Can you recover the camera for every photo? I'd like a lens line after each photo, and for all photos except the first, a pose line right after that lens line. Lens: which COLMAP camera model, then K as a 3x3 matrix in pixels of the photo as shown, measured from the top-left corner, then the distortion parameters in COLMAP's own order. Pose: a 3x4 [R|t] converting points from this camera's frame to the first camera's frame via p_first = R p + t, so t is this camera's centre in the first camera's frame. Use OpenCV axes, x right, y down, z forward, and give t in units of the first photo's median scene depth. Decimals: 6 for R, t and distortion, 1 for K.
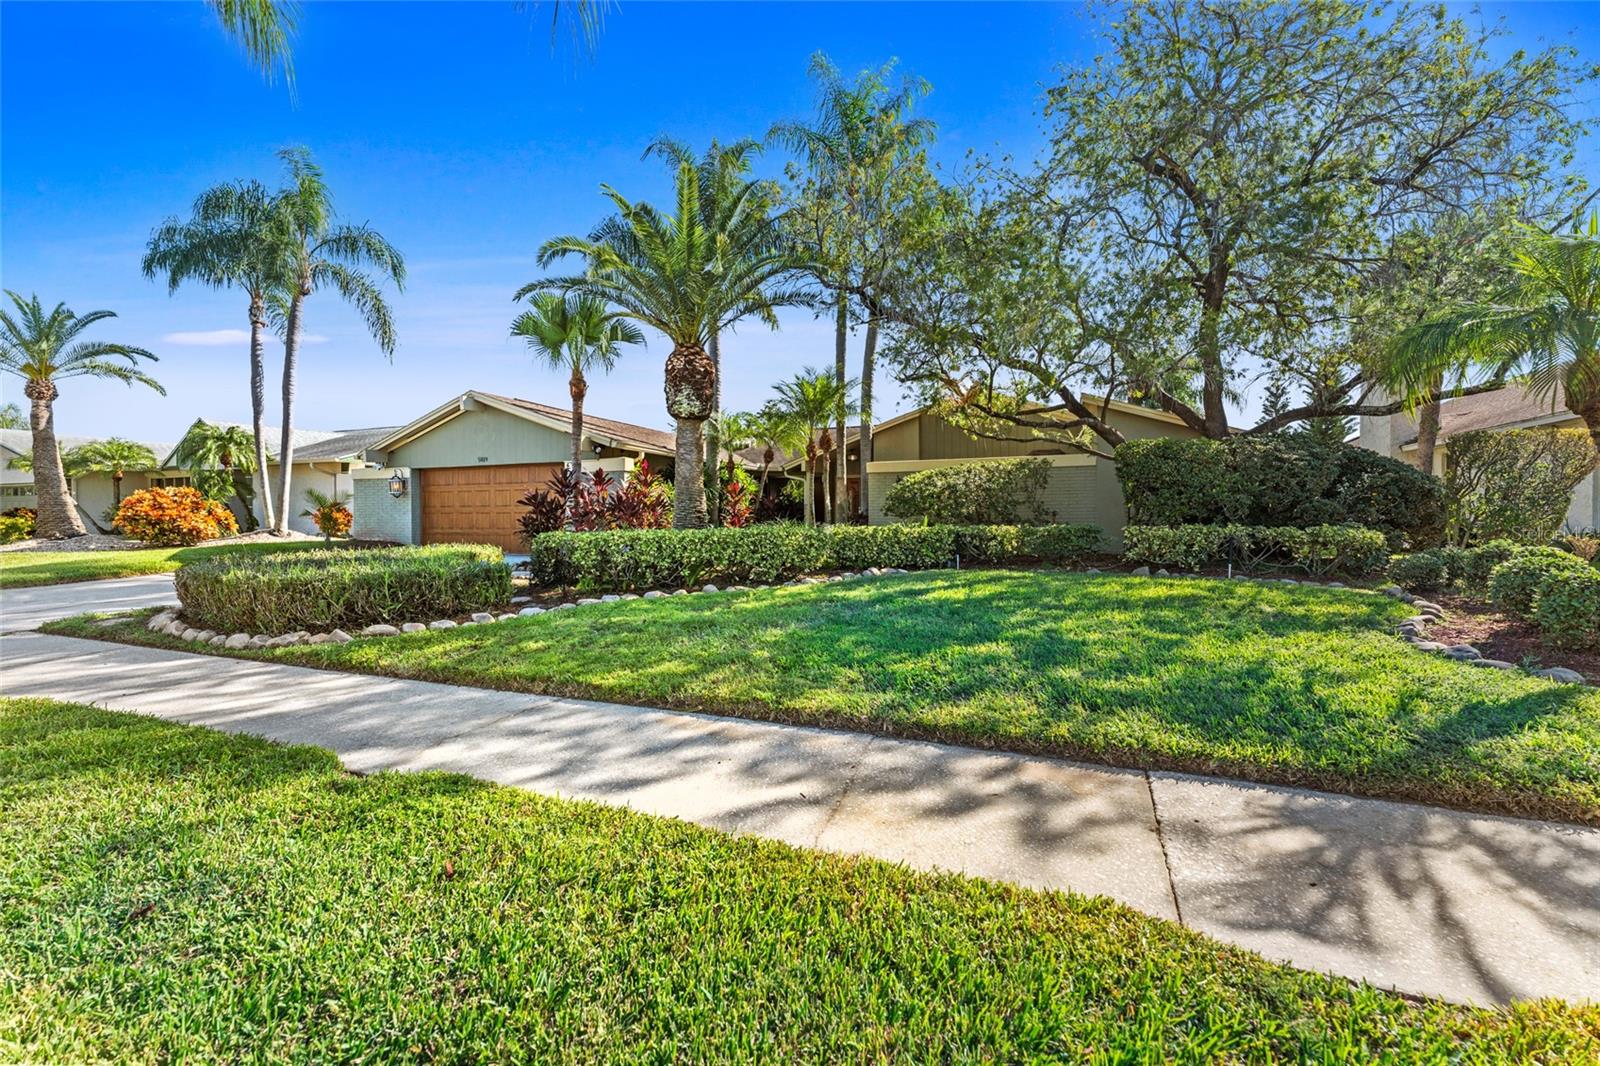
lens RADIAL K [[635.8, 0, 800.0], [0, 635.8, 533.0], [0, 0, 1]] dist [-0.019768, -0.000171]
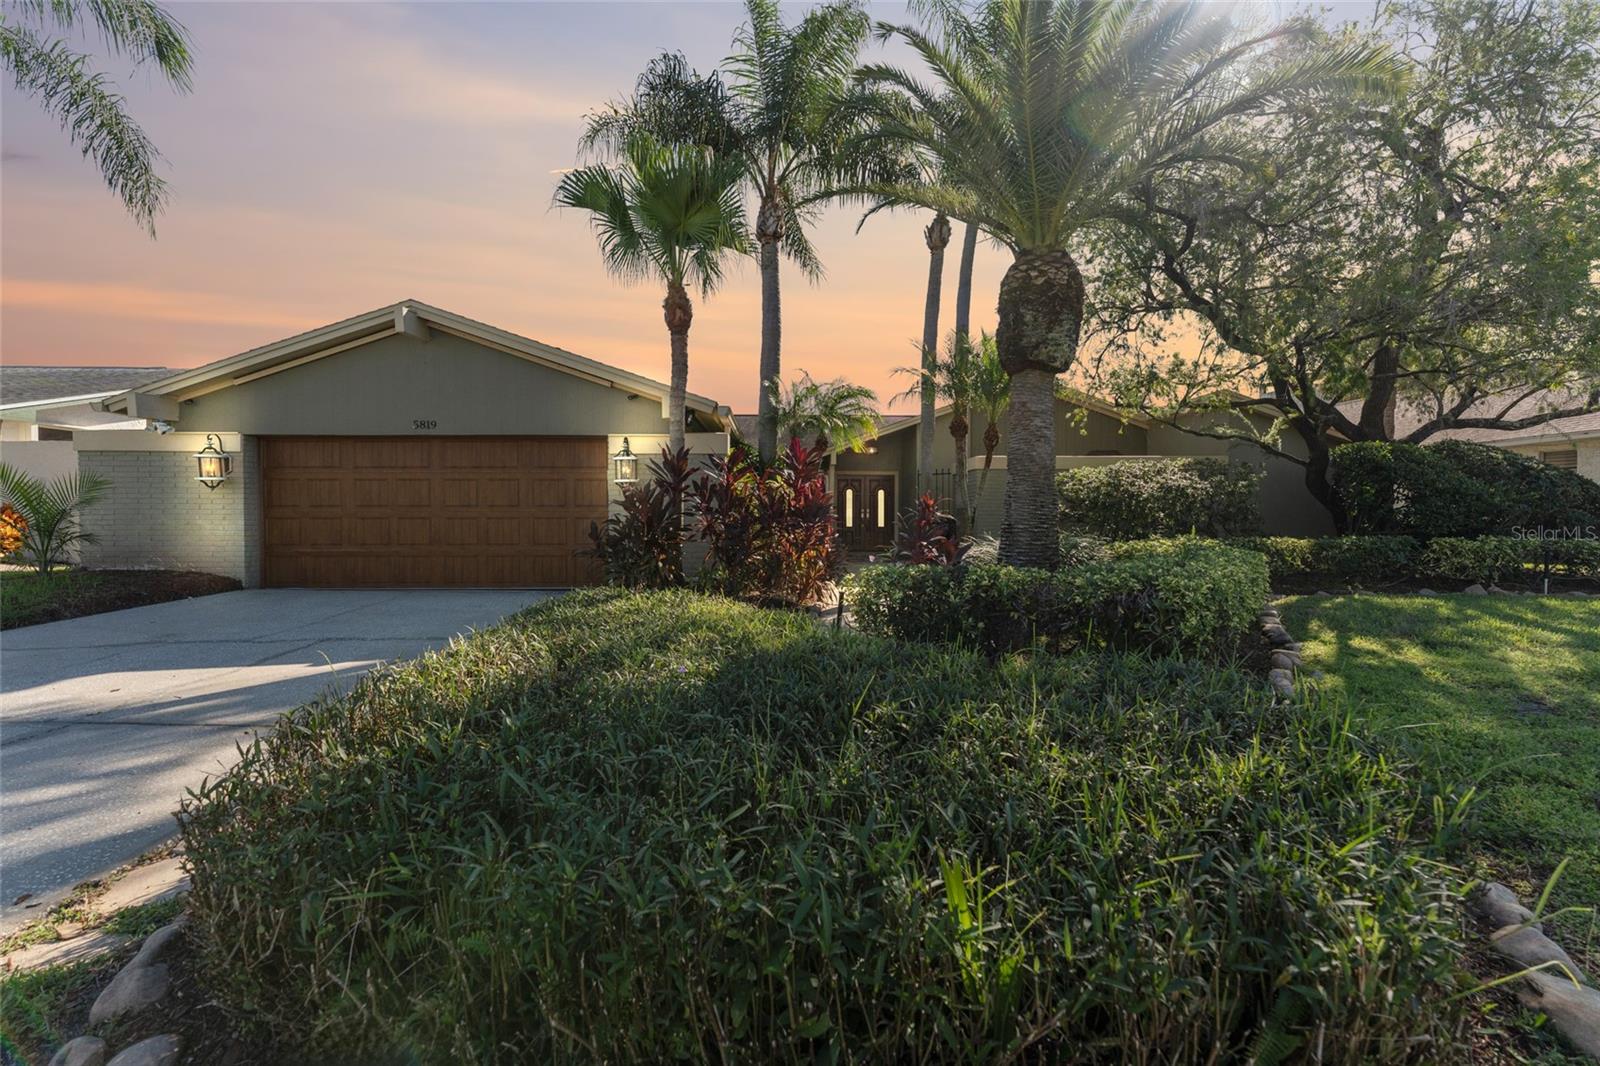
lens RADIAL K [[635.8, 0, 800.0], [0, 635.8, 533.0], [0, 0, 1]] dist [-0.019768, -0.000171]
pose [[0.914786, -0.008735, 0.403845, -0.418285], [0.007316, 0.999960, 0.005056, -0.019068], [-0.403874, -0.001671, 0.914813, 0.341472]]
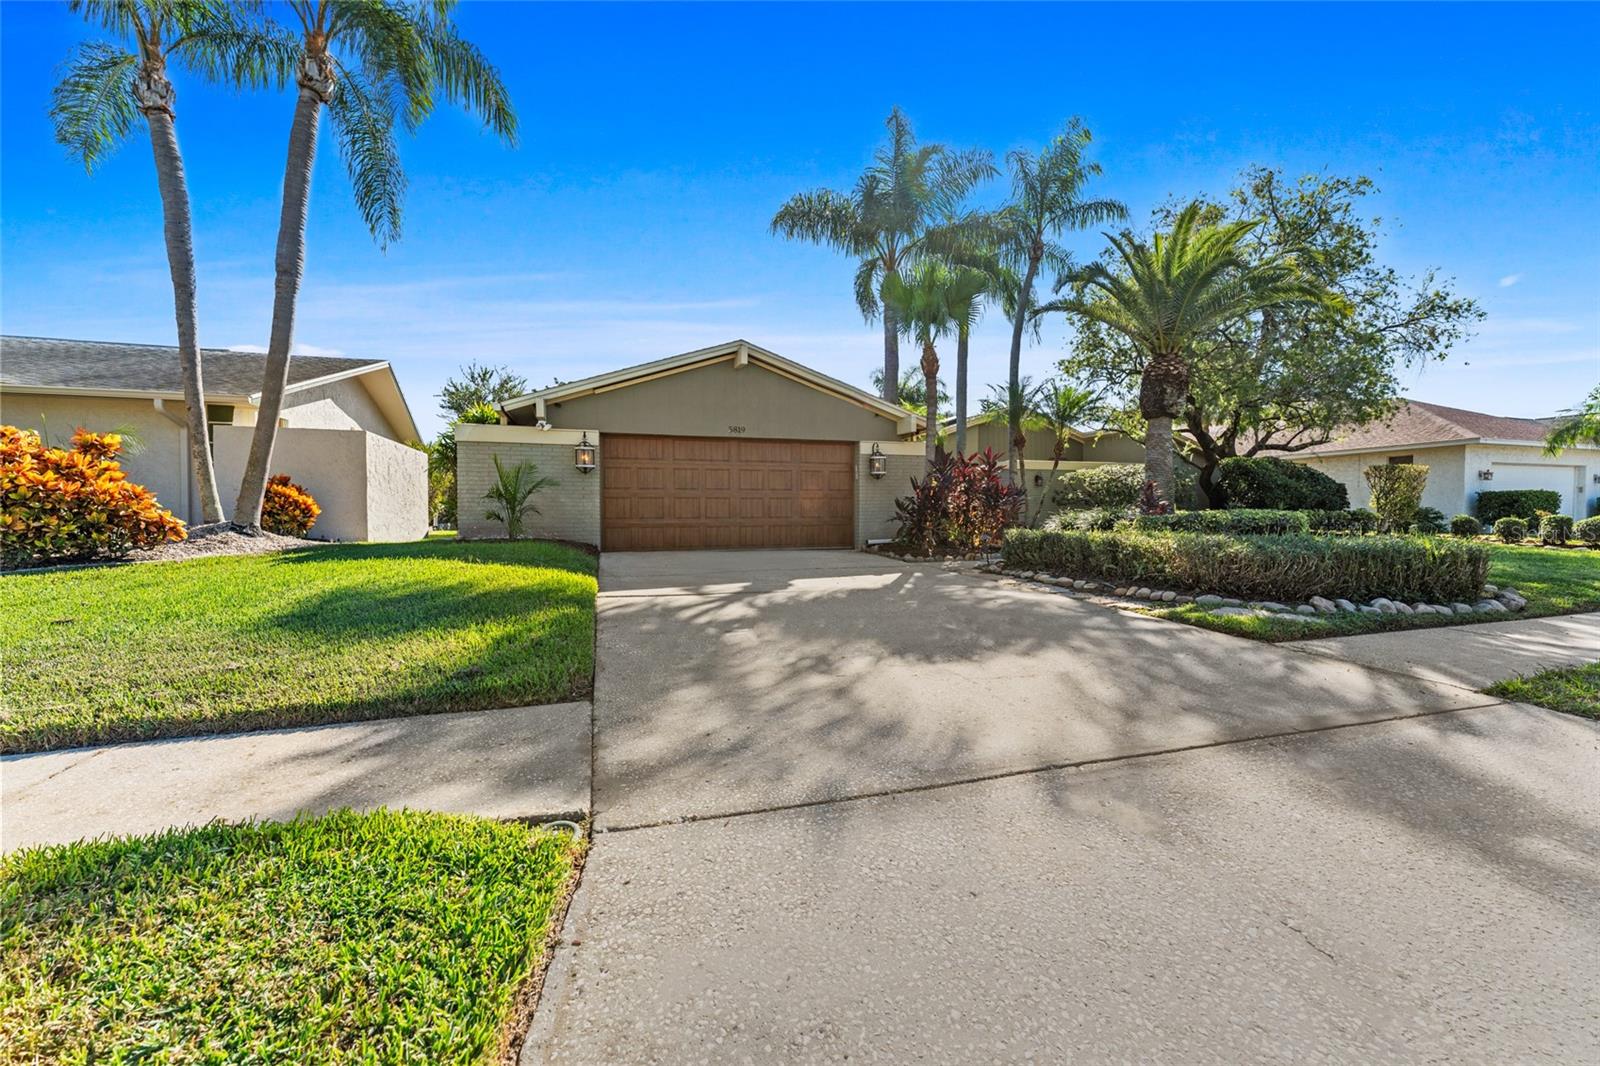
lens RADIAL K [[635.8, 0, 800.0], [0, 635.8, 533.0], [0, 0, 1]] dist [-0.019768, -0.000171]
pose [[0.757807, -0.022929, 0.652076, -0.944568], [0.013759, 0.999722, 0.019163, -0.002855], [-0.652334, -0.005550, 0.757912, 0.351690]]
